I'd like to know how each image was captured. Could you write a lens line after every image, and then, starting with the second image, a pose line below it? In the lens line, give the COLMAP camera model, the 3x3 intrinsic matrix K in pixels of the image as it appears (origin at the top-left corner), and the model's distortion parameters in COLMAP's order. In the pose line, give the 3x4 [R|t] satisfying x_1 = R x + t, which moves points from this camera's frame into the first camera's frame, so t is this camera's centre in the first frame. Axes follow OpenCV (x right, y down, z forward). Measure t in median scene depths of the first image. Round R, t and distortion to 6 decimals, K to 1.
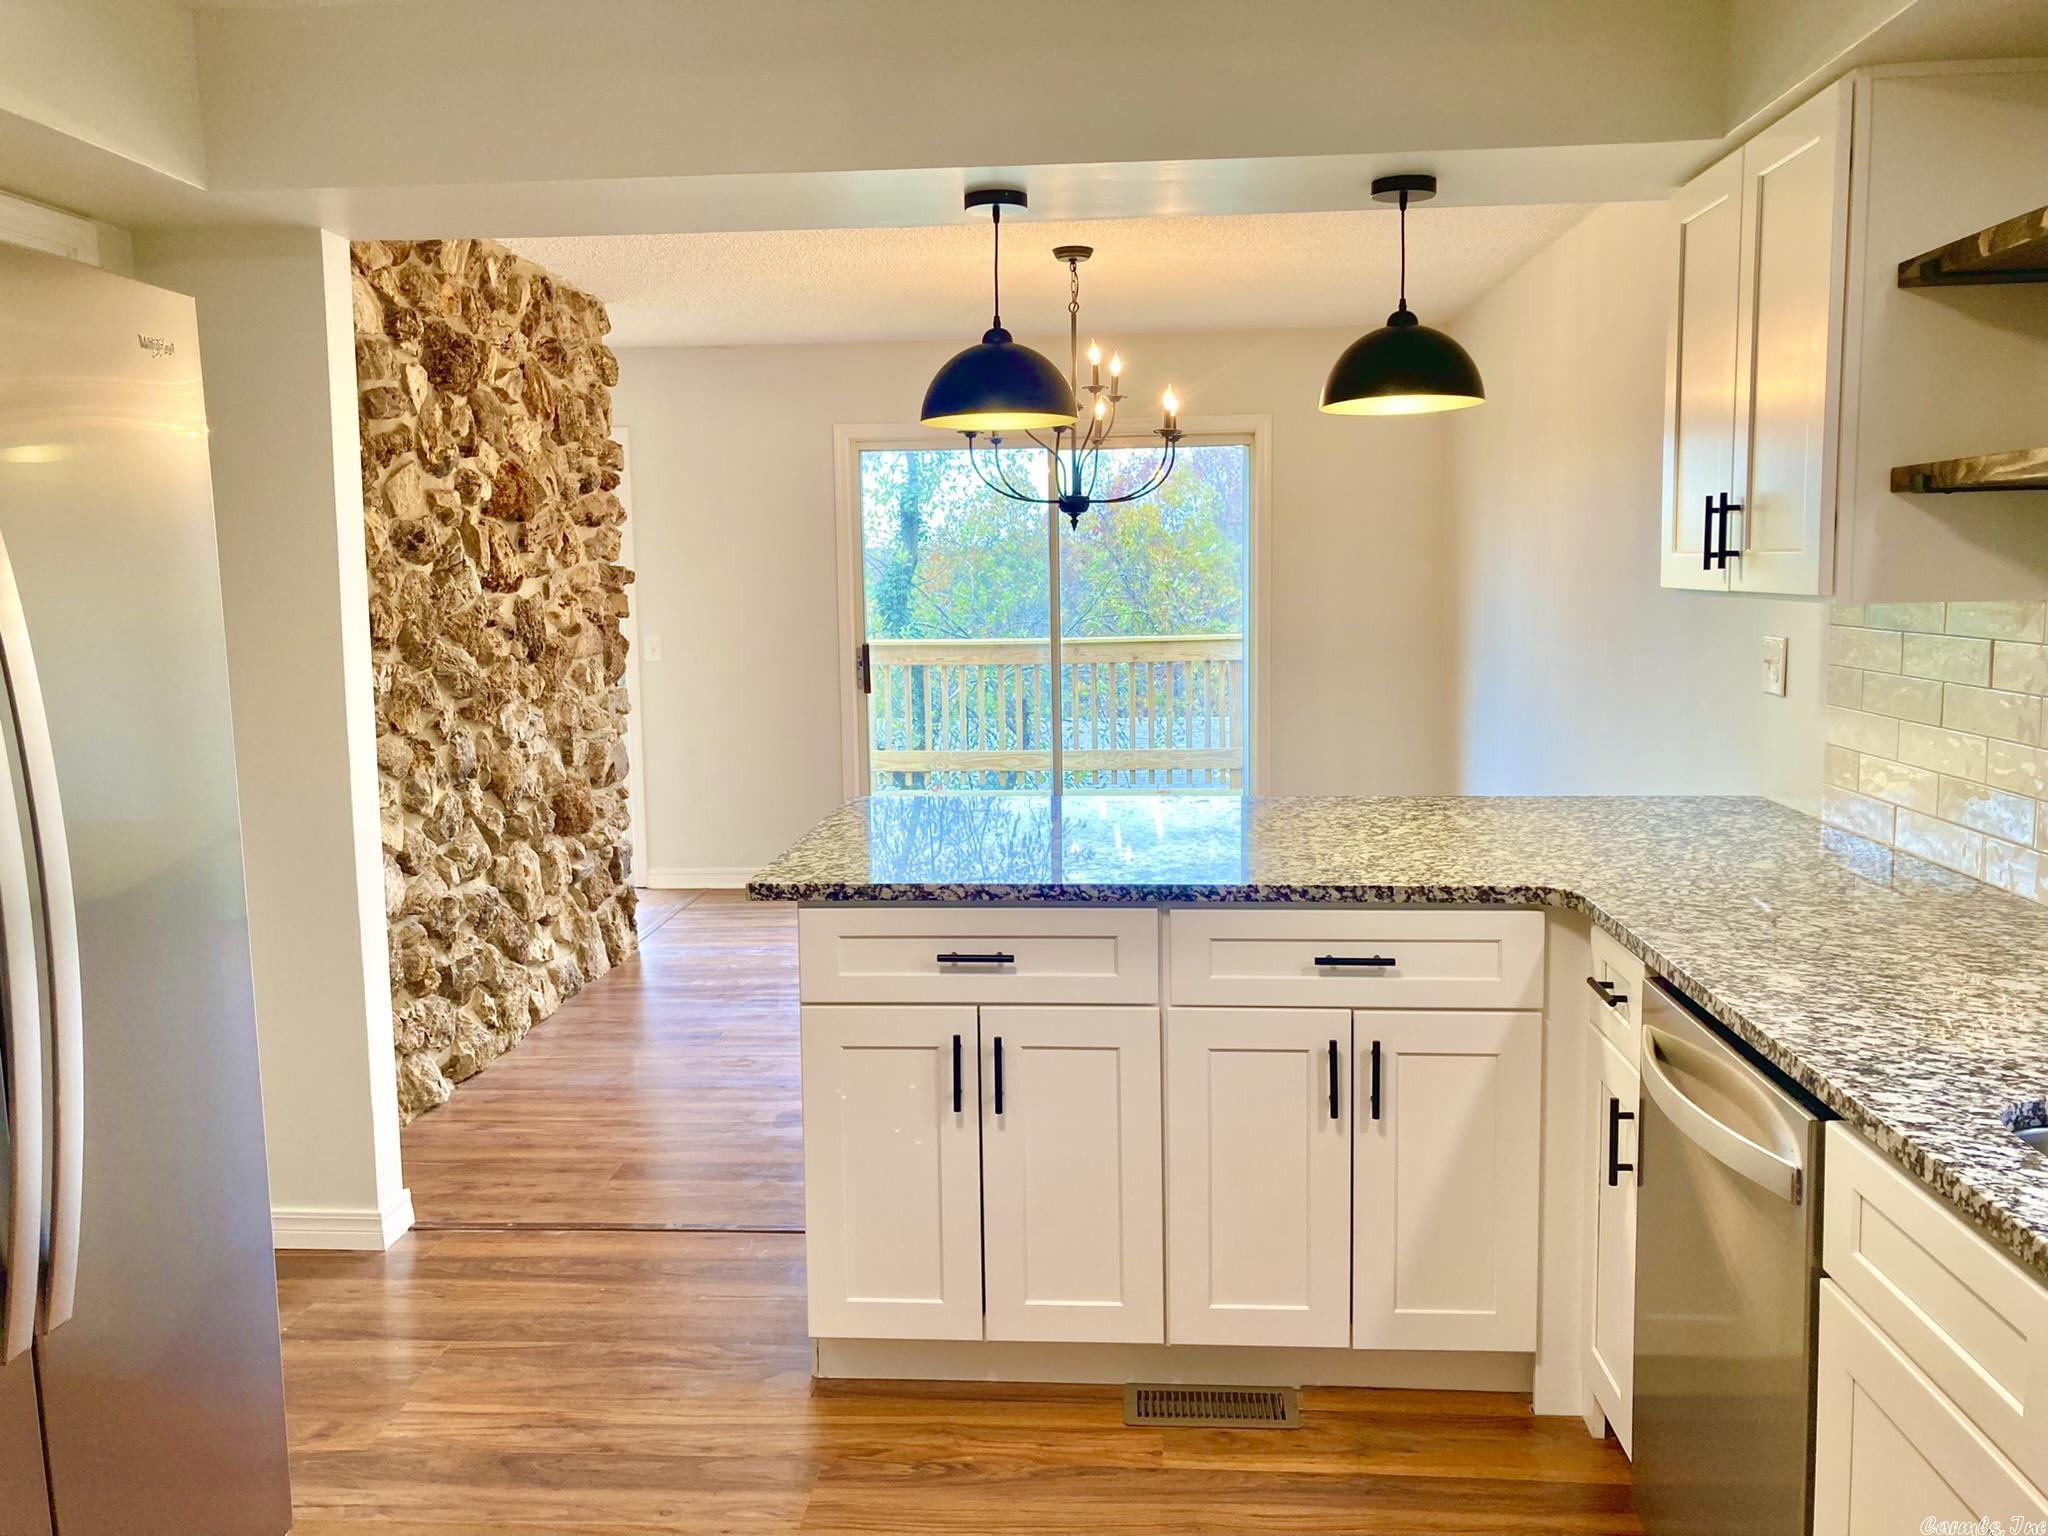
lens RADIAL K [[1671.5, 0, 1029.3], [0, 1671.5, 752.3], [0, 0, 1]] dist [0.046148, -0.051982]
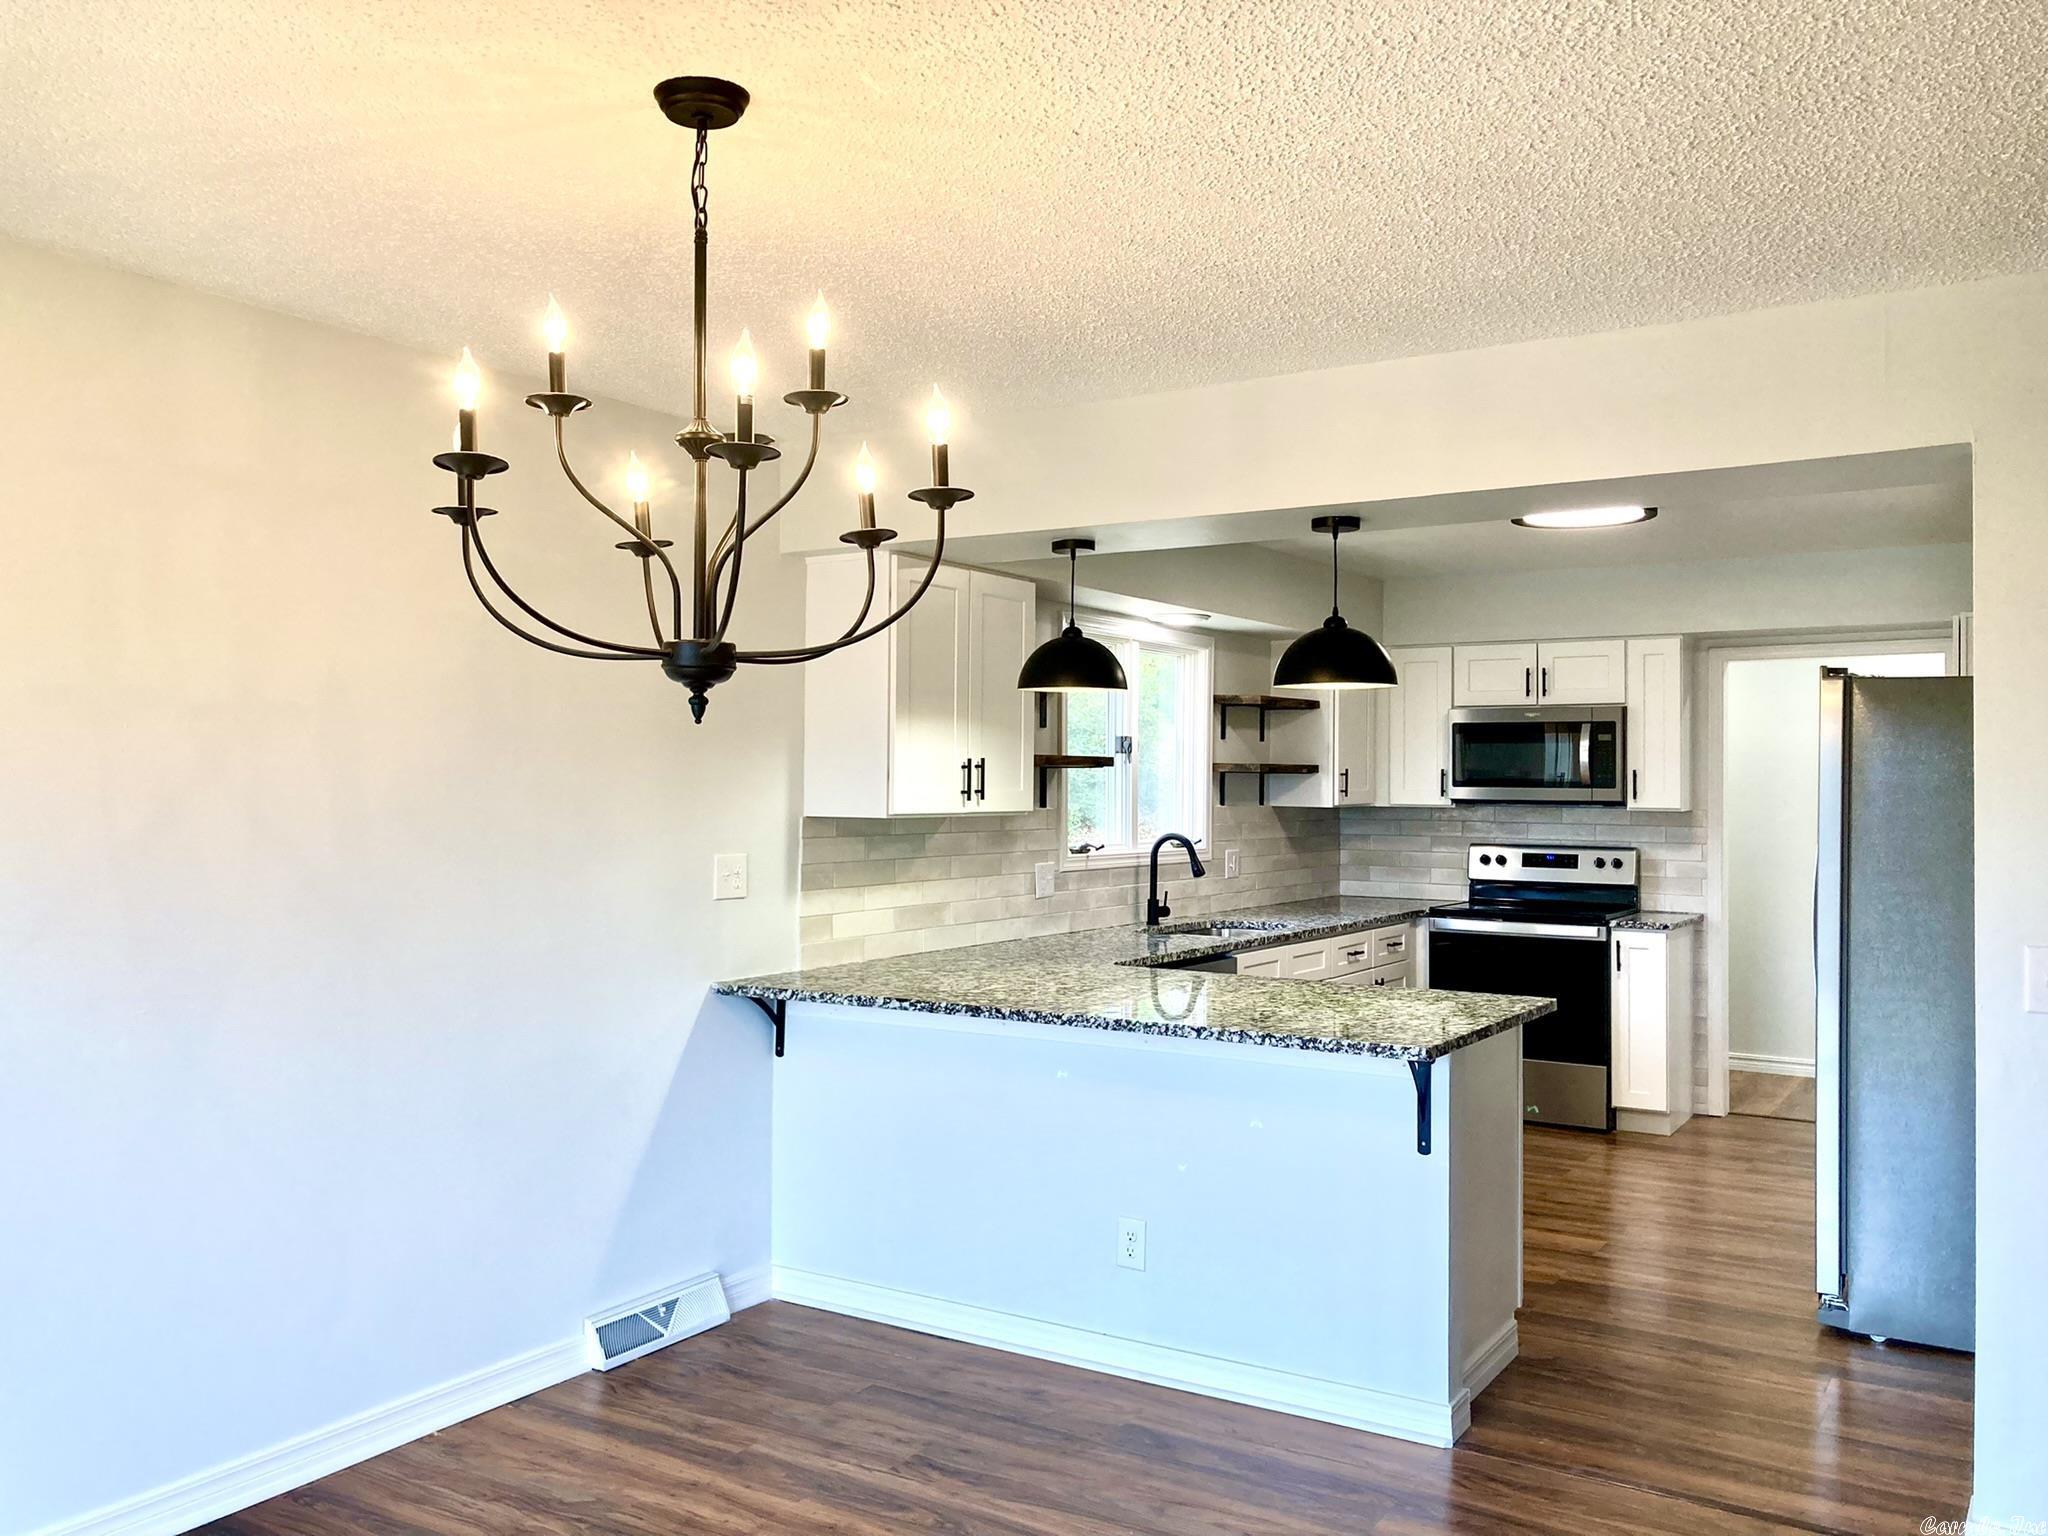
lens RADIAL K [[1671.5, 0, 997.0], [0, 1671.5, 754.0], [0, 0, 1]] dist [0.046148, -0.051982]
pose [[-0.871832, 0.014904, 0.489578, -0.413386], [0.058459, 0.995559, 0.073794, -0.250211], [-0.486304, 0.092956, -0.868831, 2.201173]]
